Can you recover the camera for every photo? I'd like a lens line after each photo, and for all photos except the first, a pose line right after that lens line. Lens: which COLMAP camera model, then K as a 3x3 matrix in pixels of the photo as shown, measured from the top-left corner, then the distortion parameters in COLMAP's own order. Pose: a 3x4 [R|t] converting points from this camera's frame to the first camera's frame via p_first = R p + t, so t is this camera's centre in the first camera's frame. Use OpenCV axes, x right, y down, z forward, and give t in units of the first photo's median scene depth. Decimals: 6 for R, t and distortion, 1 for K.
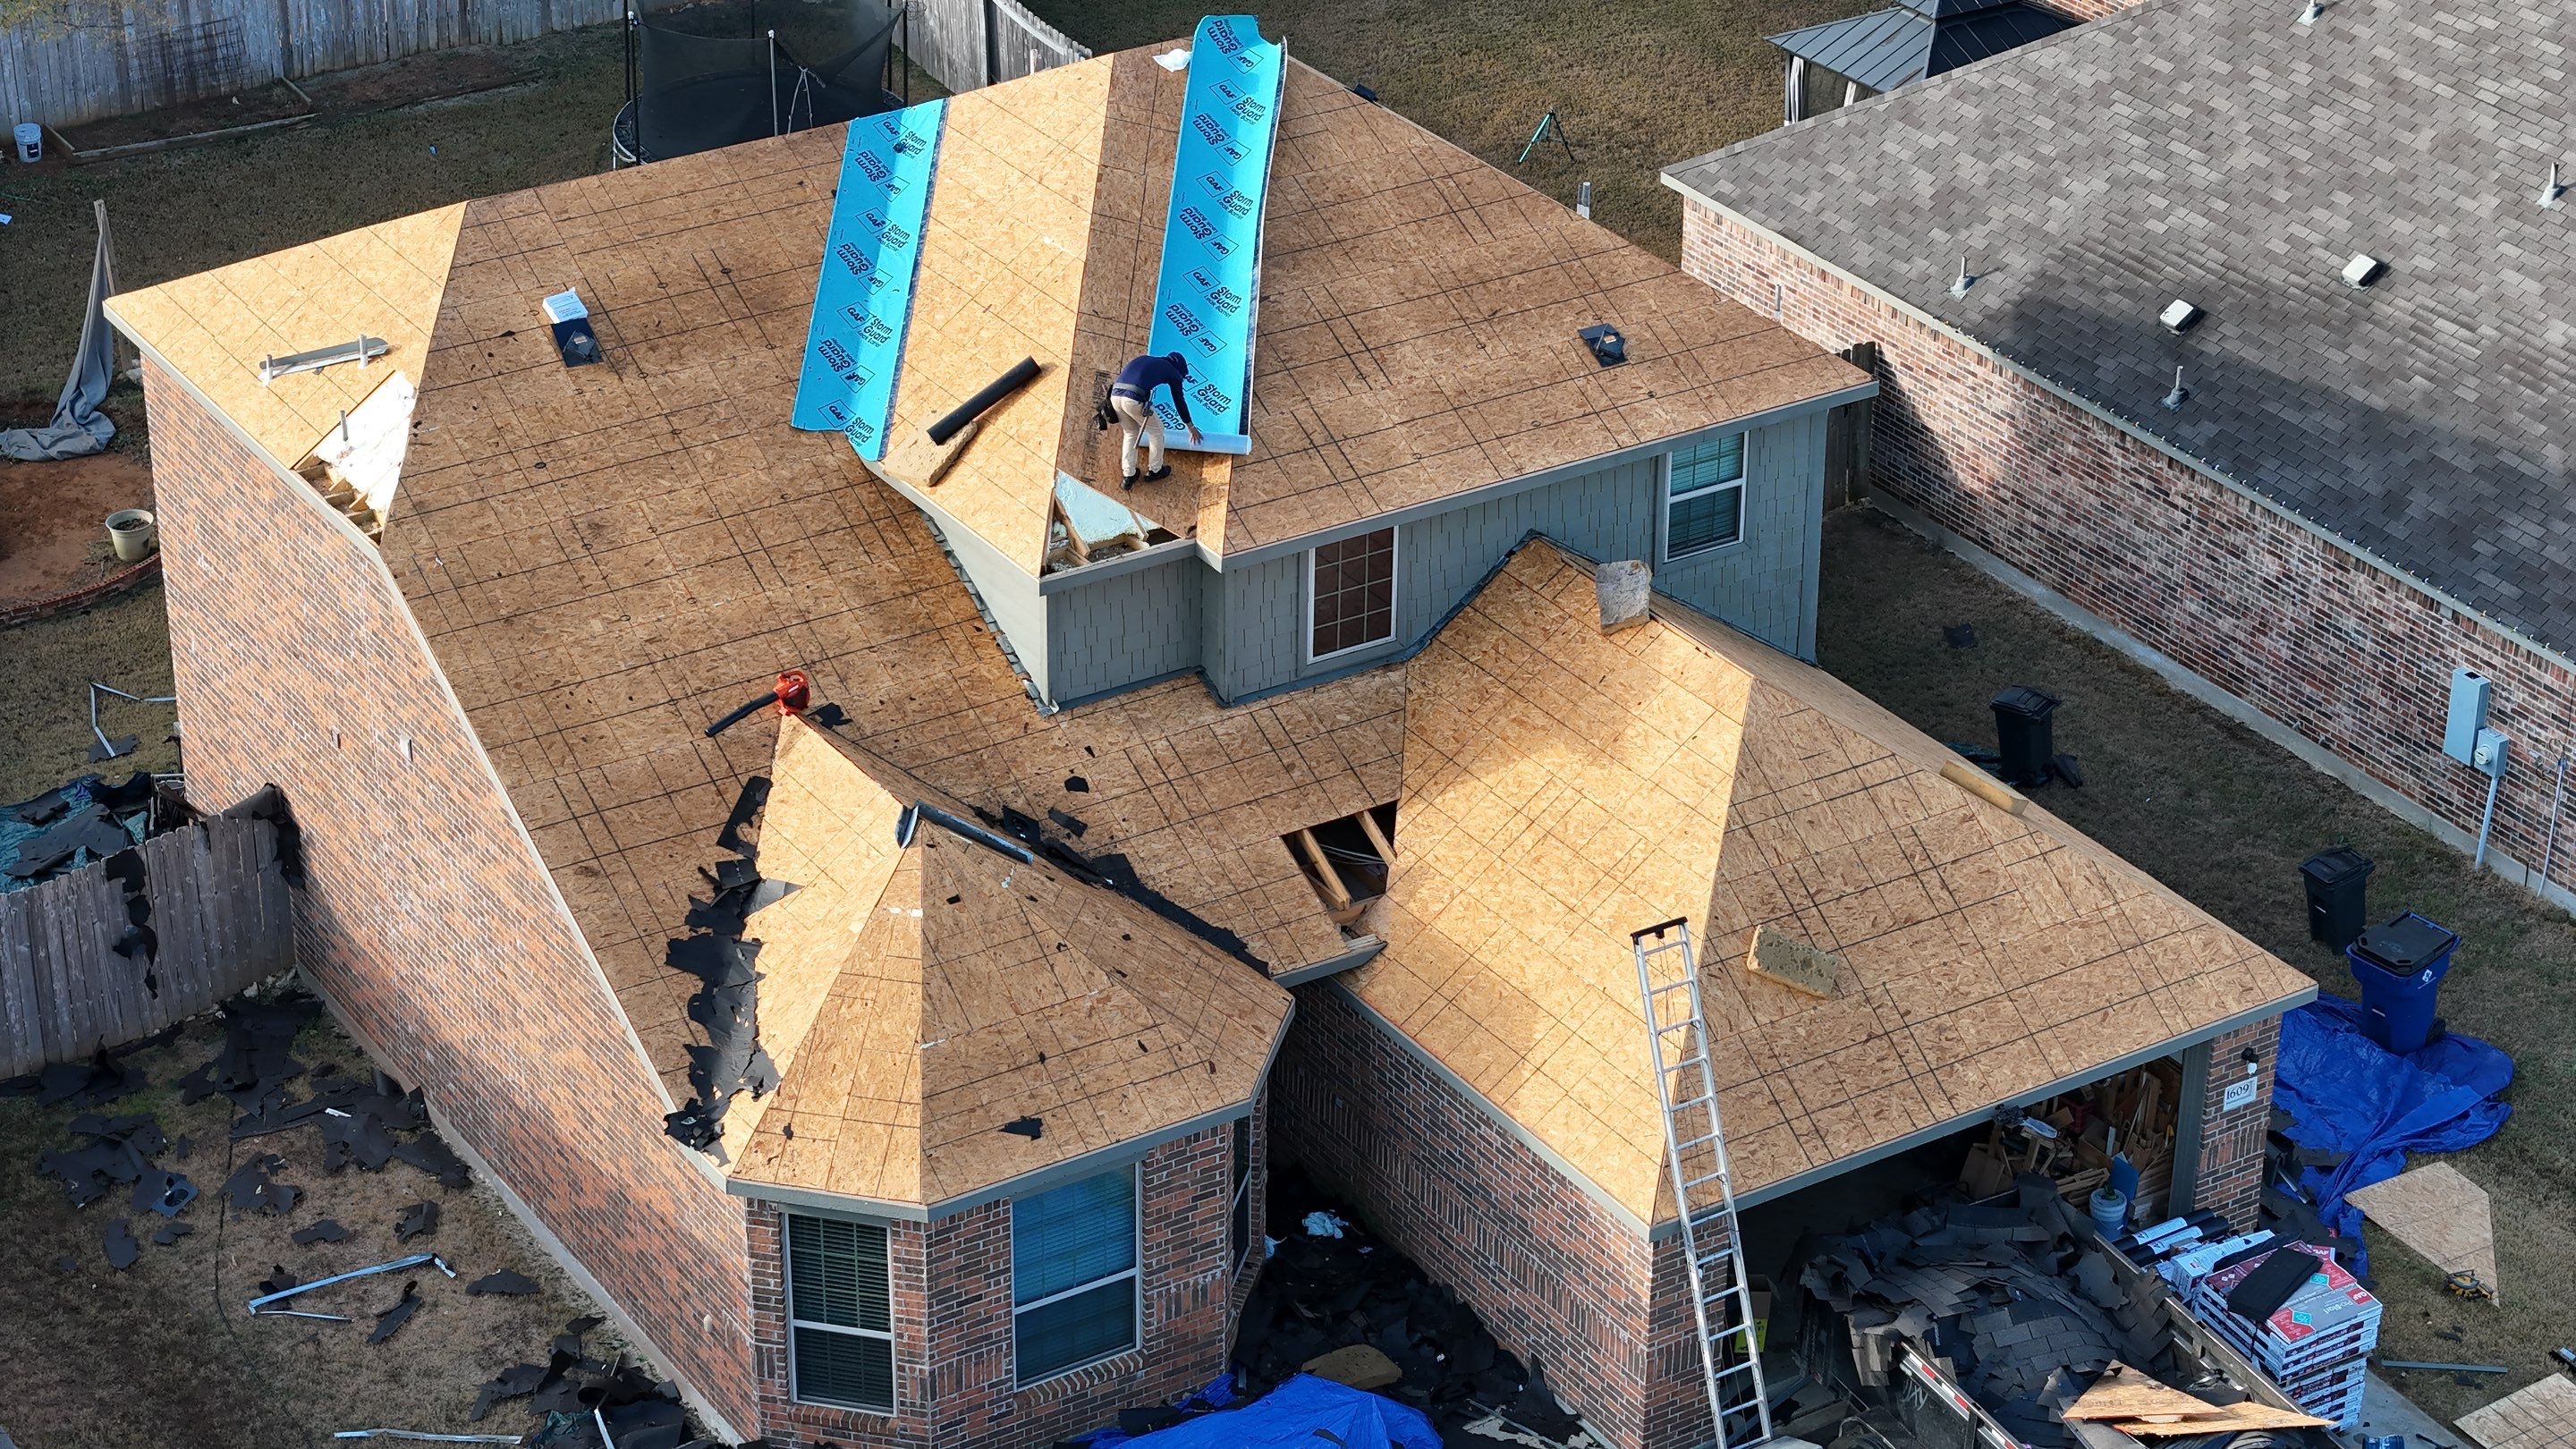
lens RADIAL K [[5176.9, 0, 1286.0], [0, 5176.9, 734.0], [0, 0, 1]] dist [-0.181138, 0.000000]
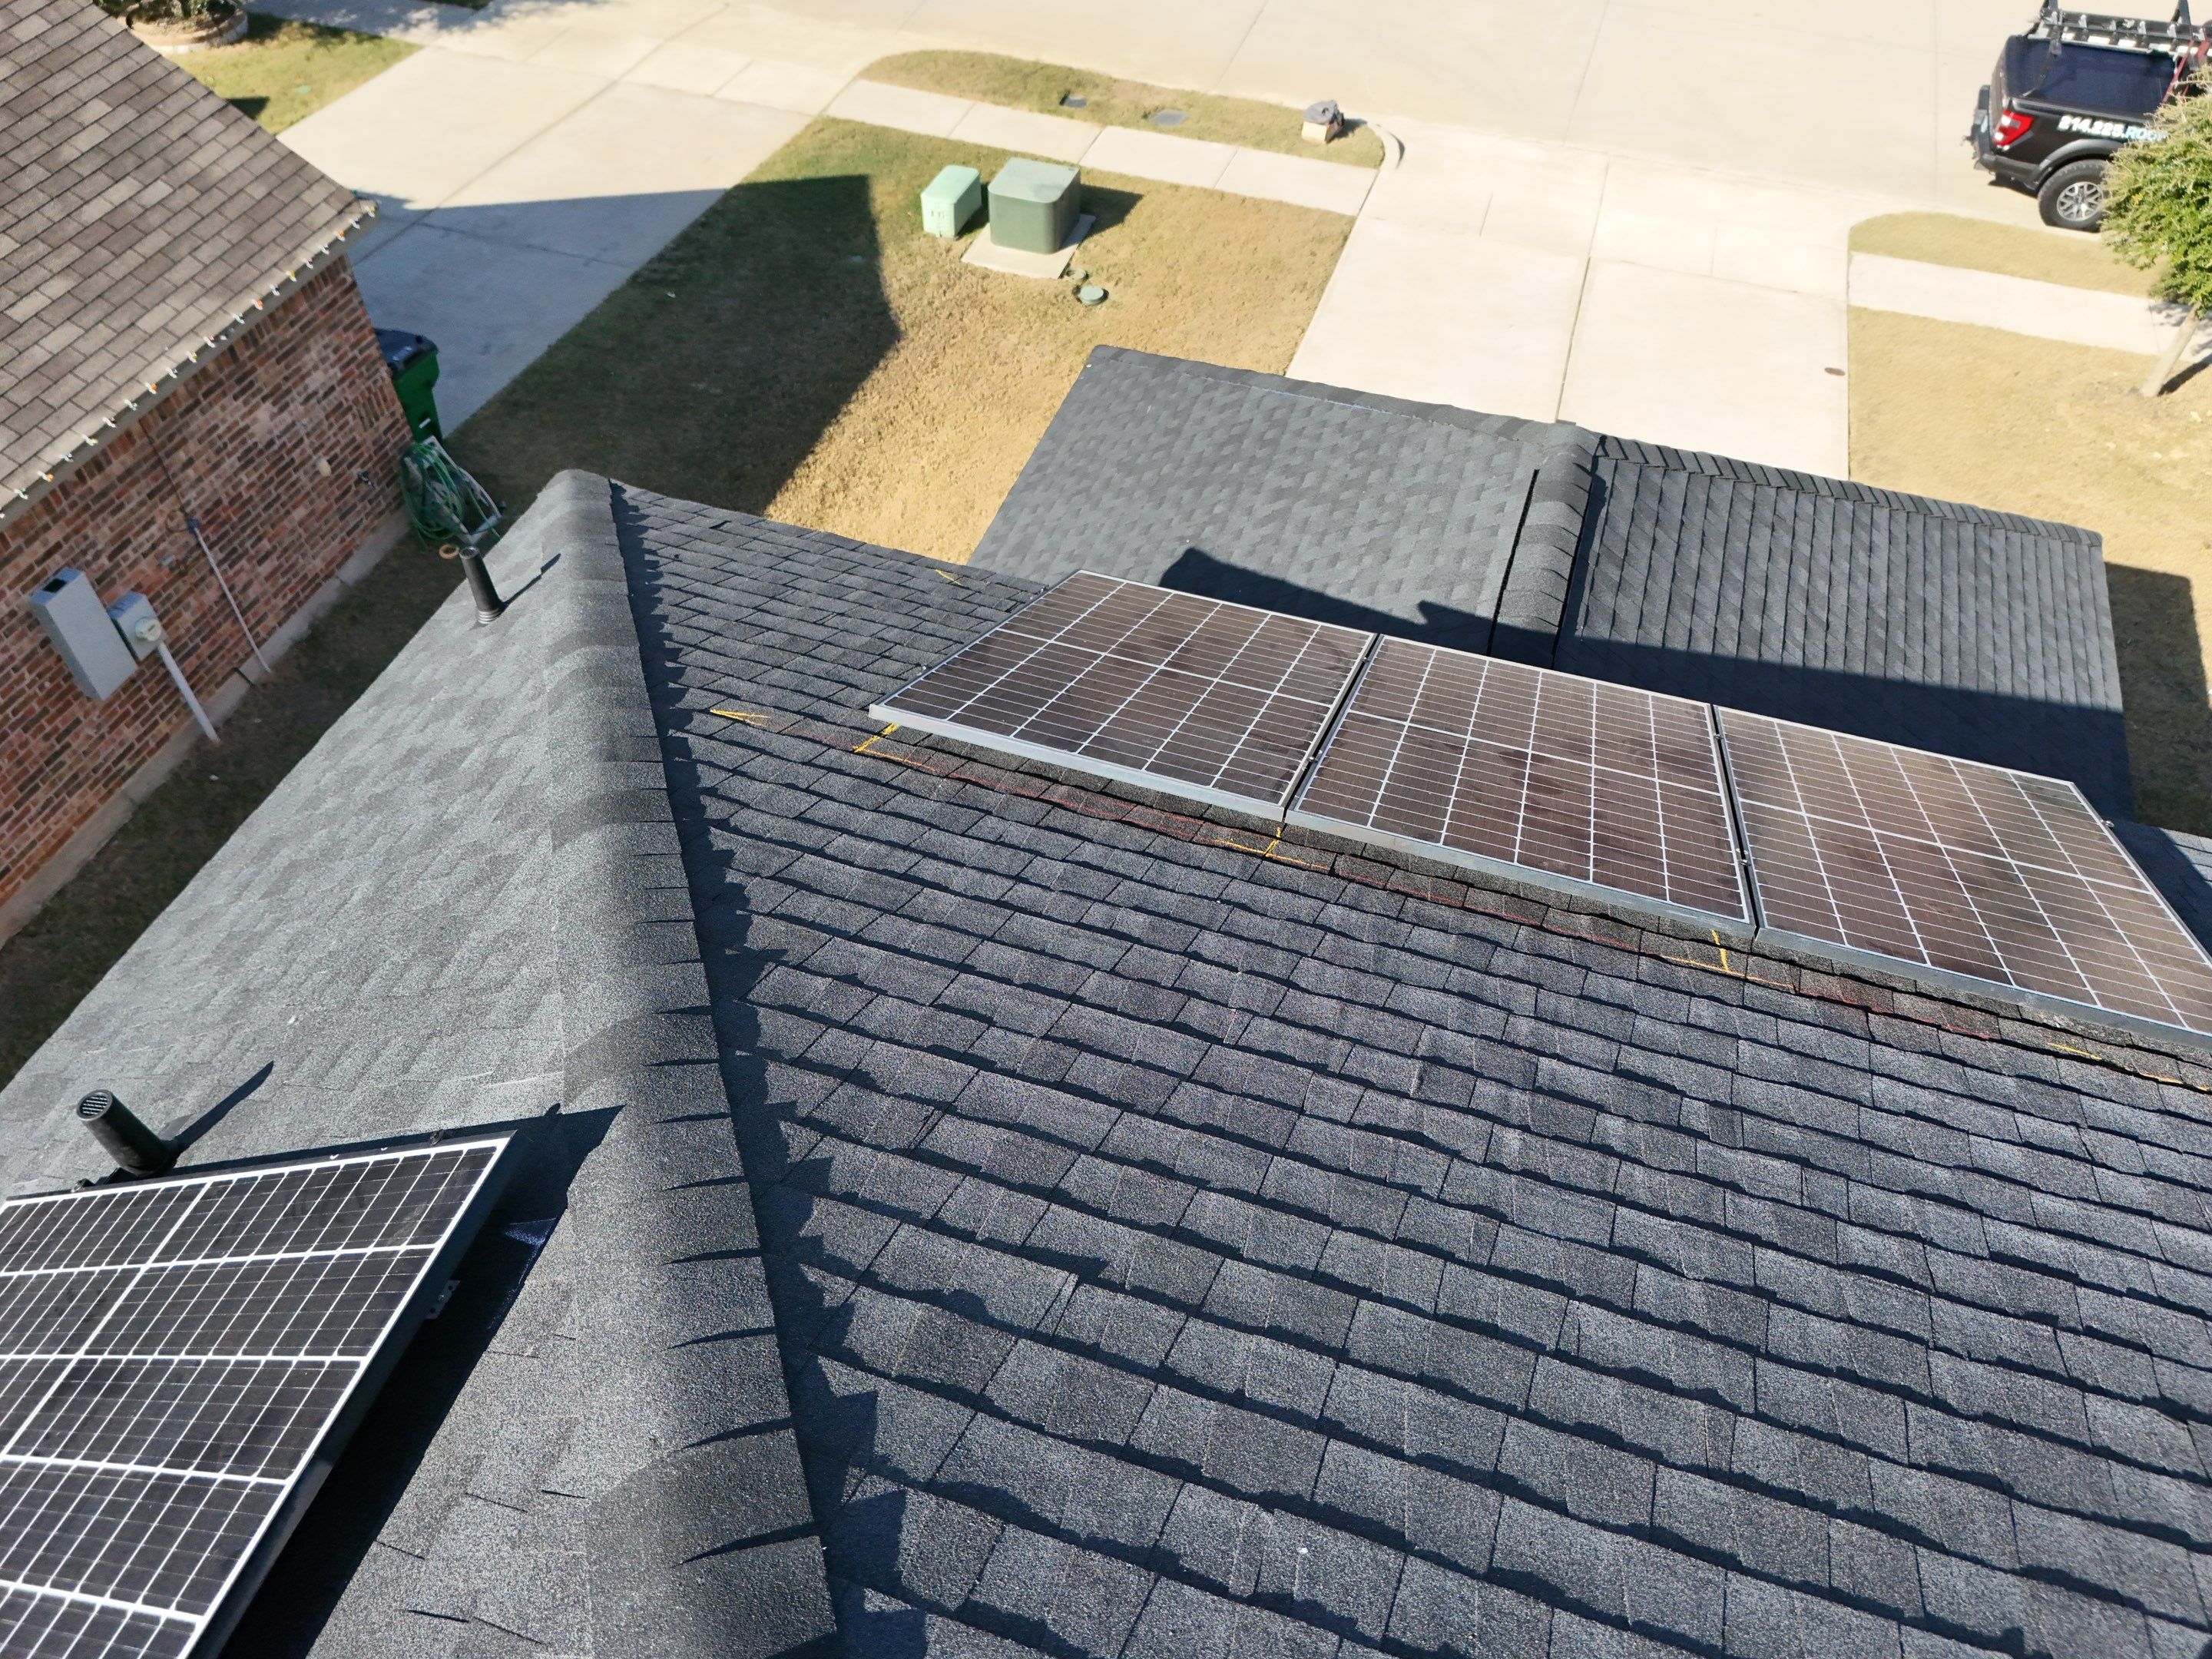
lens RADIAL K [[1665.9, 0, 1108.5], [0, 1665.9, 827.0], [0, 0, 1]] dist [0.012100, -0.001815]
pose [[-0.634267, -0.587636, 0.502384, 0.006339], [0.342336, 0.369167, 0.864015, -0.162308], [-0.693190, 0.720000, -0.032981, 1.024121]]
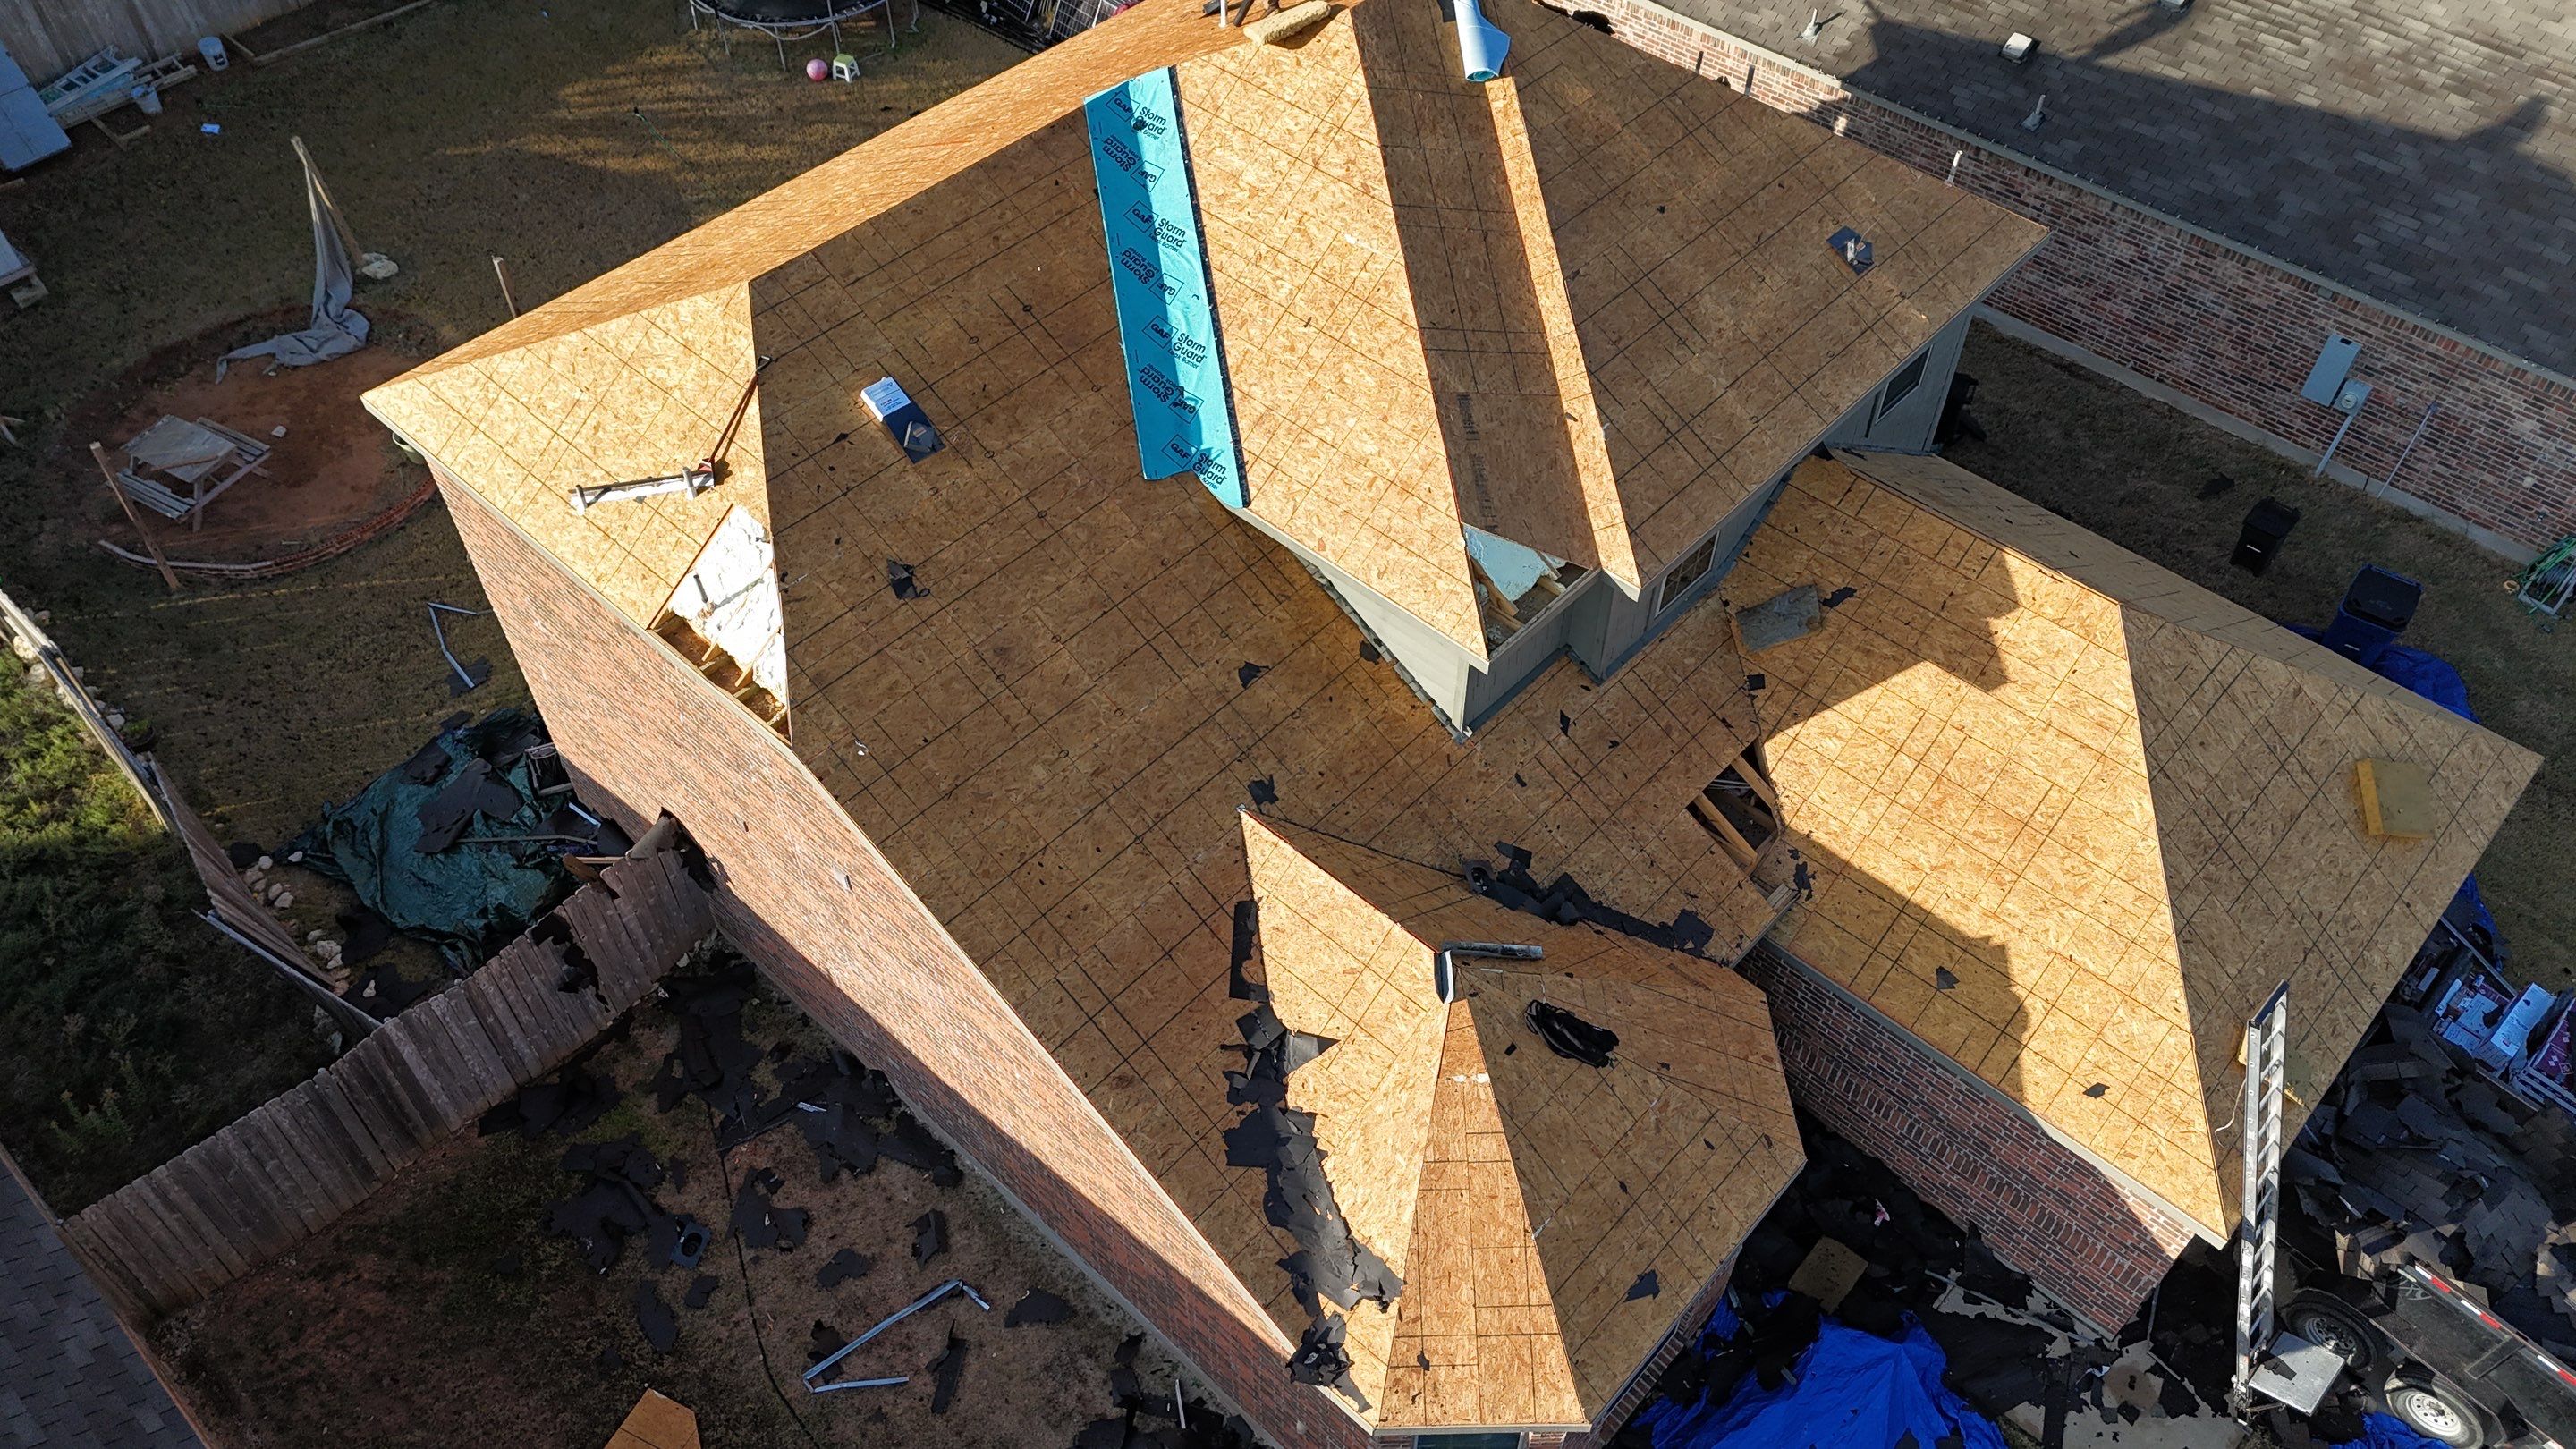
lens RADIAL K [[1888.5, 0, 1280.5], [0, 1888.5, 731.4], [0, 0, 1]] dist [0.076174, -0.085084]
pose [[0.968387, -0.194141, 0.156641, -0.137386], [0.124751, 0.920677, 0.369852, -0.147197], [-0.216019, -0.338619, 0.915791, 0.637583]]
